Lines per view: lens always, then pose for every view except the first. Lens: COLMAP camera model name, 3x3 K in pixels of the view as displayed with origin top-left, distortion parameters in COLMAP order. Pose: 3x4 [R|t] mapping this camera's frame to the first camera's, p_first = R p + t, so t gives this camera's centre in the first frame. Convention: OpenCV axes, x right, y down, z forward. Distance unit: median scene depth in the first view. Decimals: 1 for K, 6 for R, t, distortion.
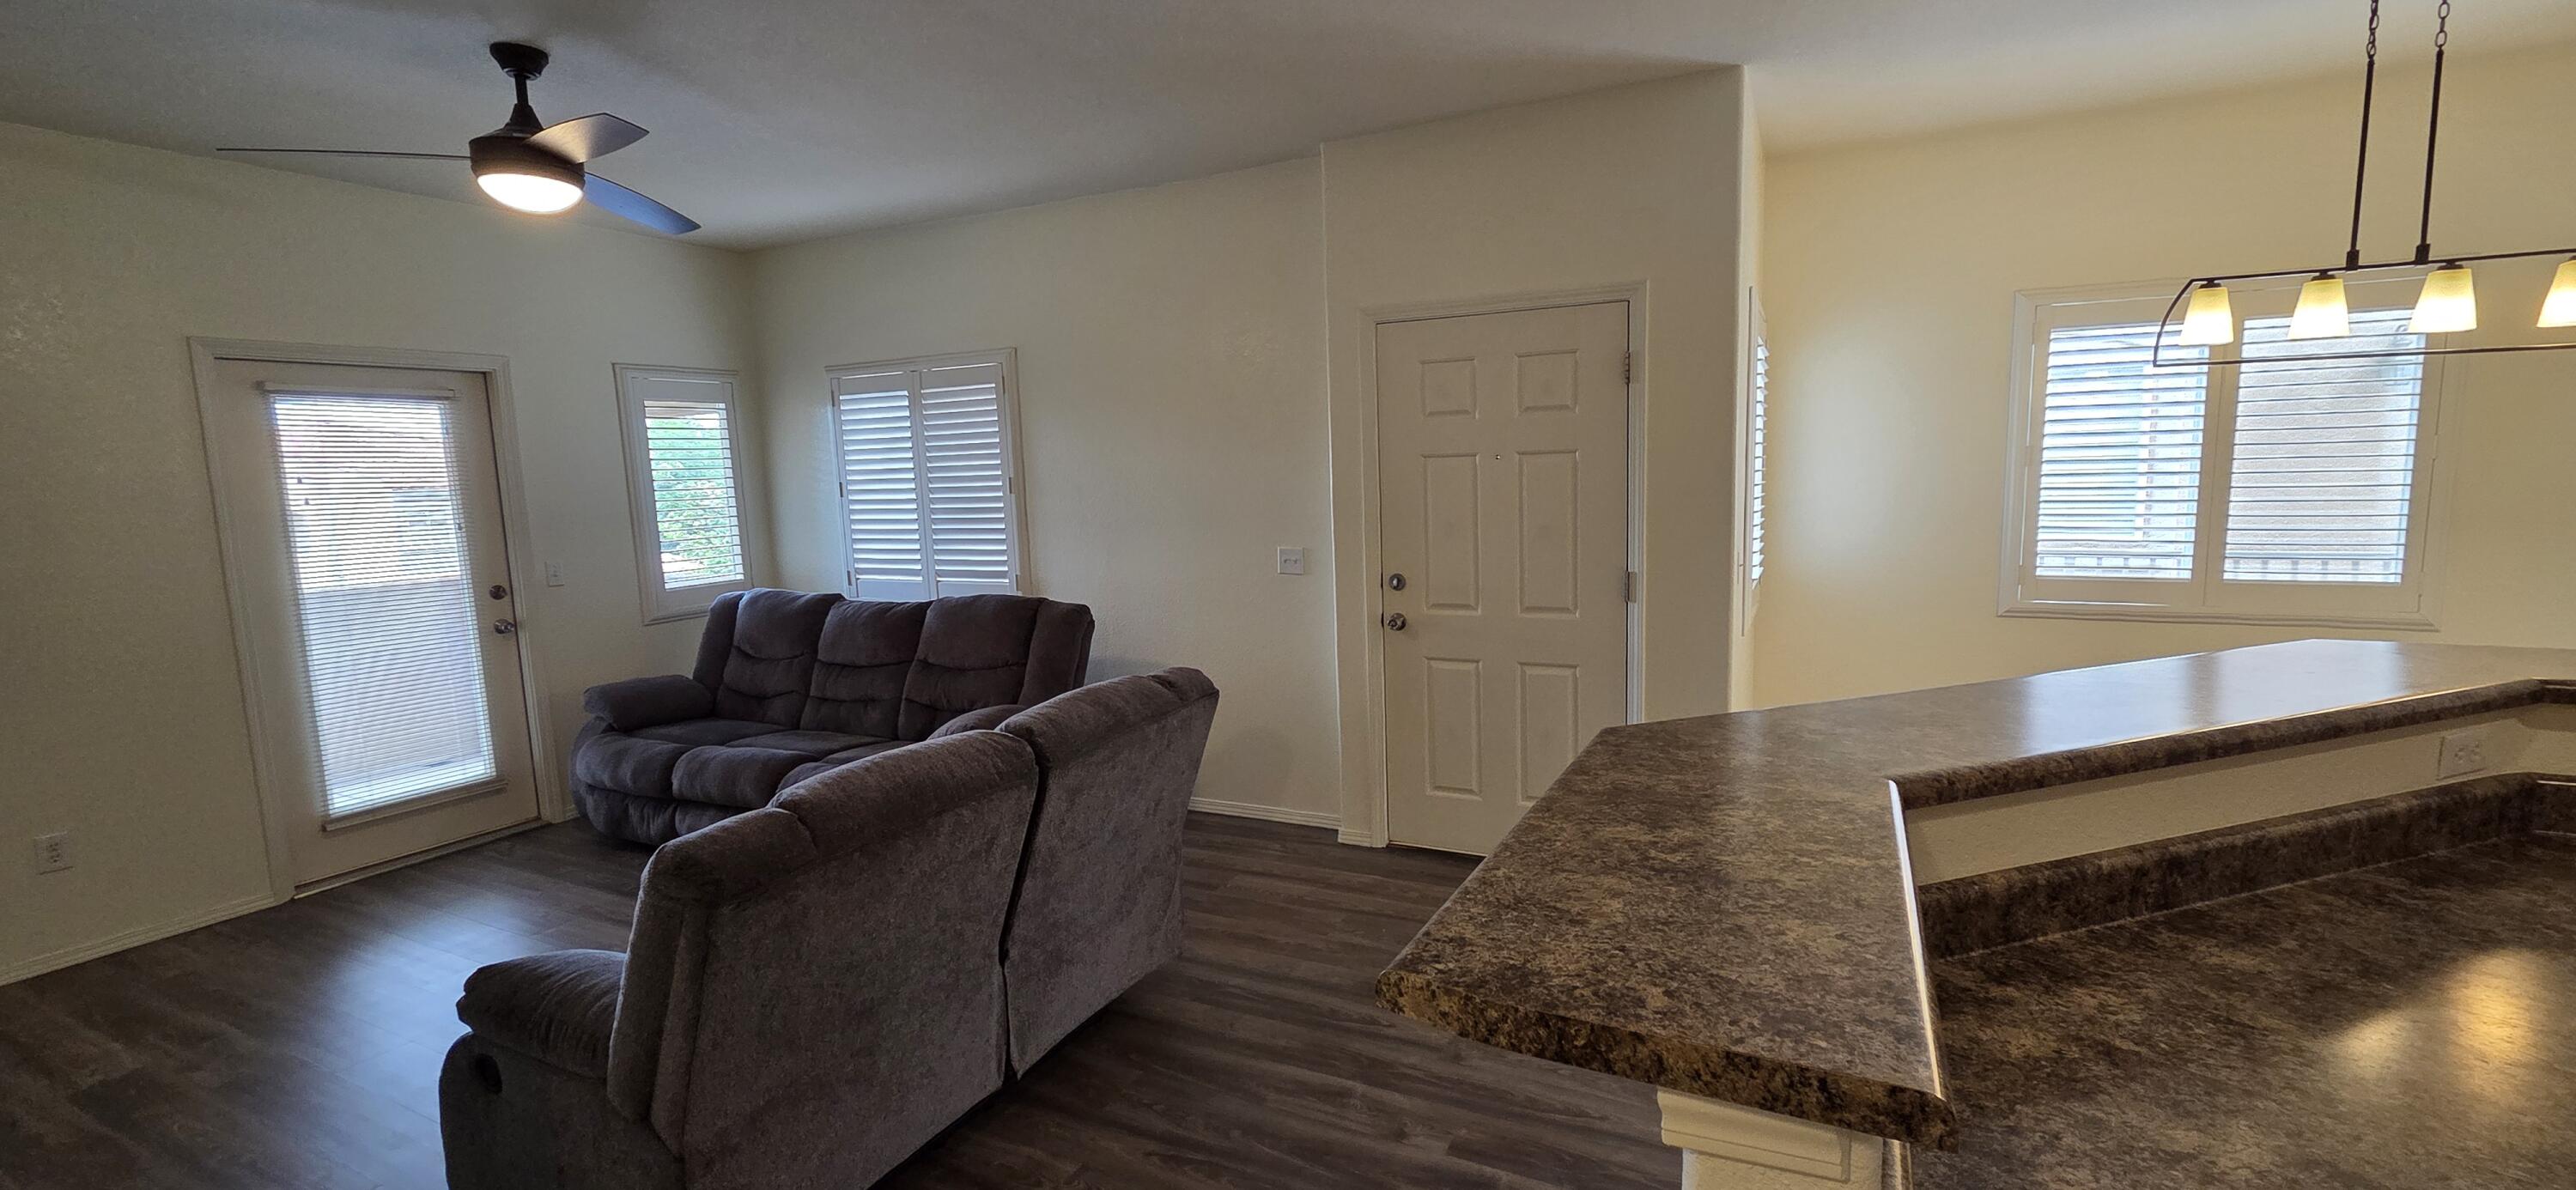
lens RADIAL K [[1065.9, 0, 1288.0], [0, 1065.9, 595.0], [0, 0, 1]] dist [0.002526, -0.000126]
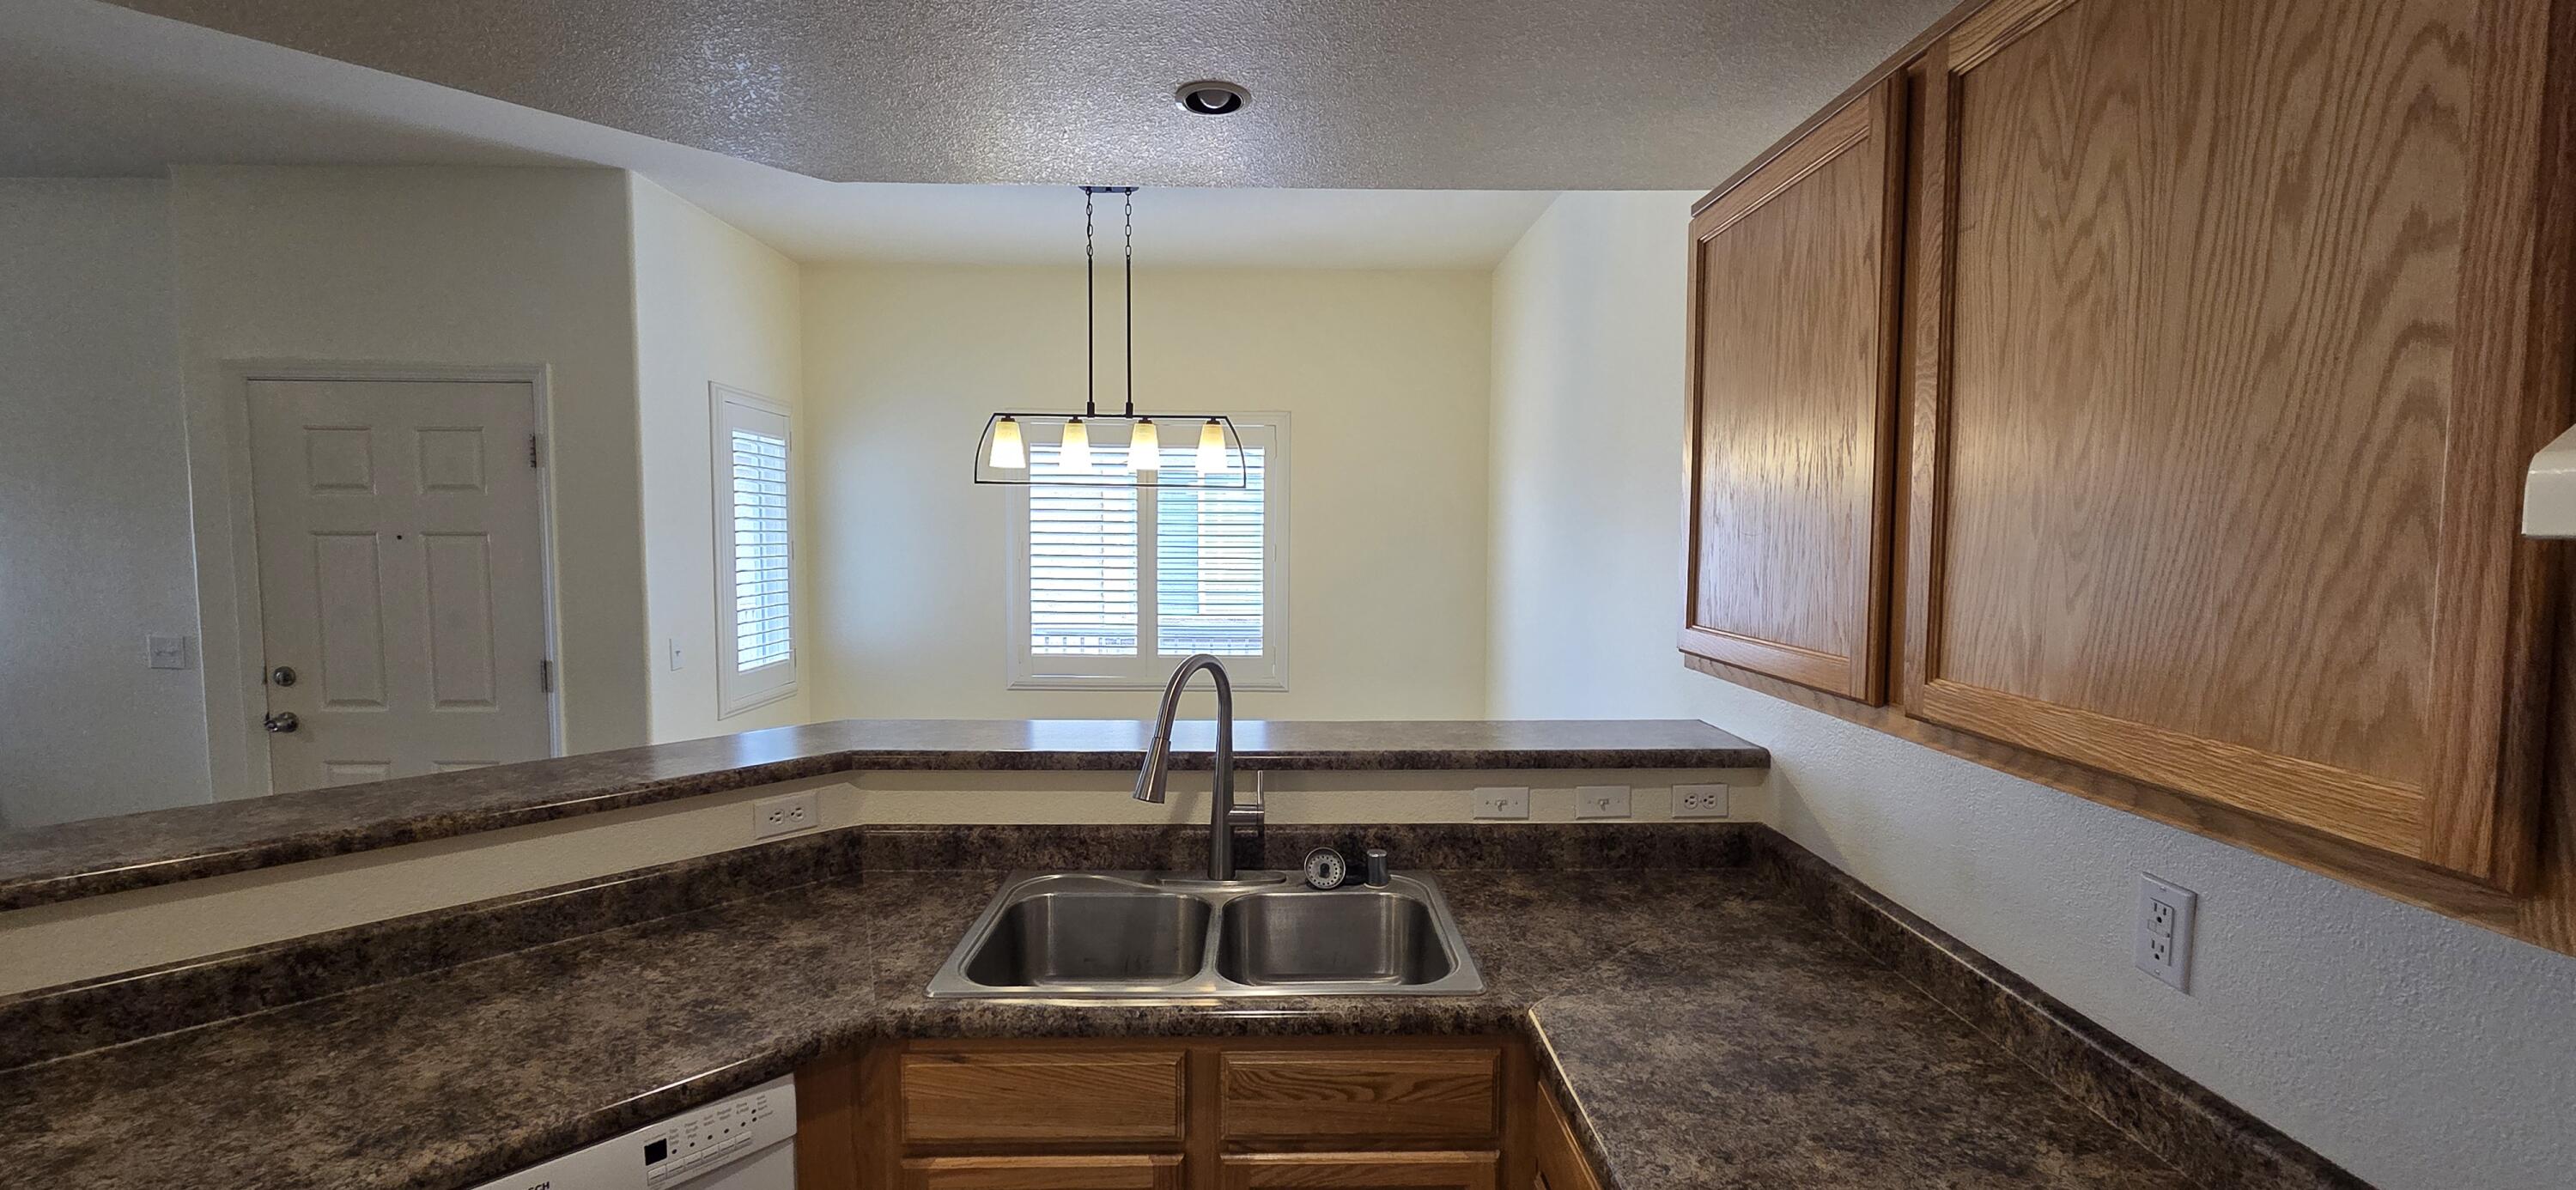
lens RADIAL K [[1065.9, 0, 1288.0], [0, 1065.9, 595.0], [0, 0, 1]] dist [0.002526, -0.000126]
pose [[0.879754, 0.006288, 0.475387, 0.466650], [0.026164, 0.997757, -0.061616, -0.003669], [-0.474708, 0.066645, 0.877616, -0.178487]]
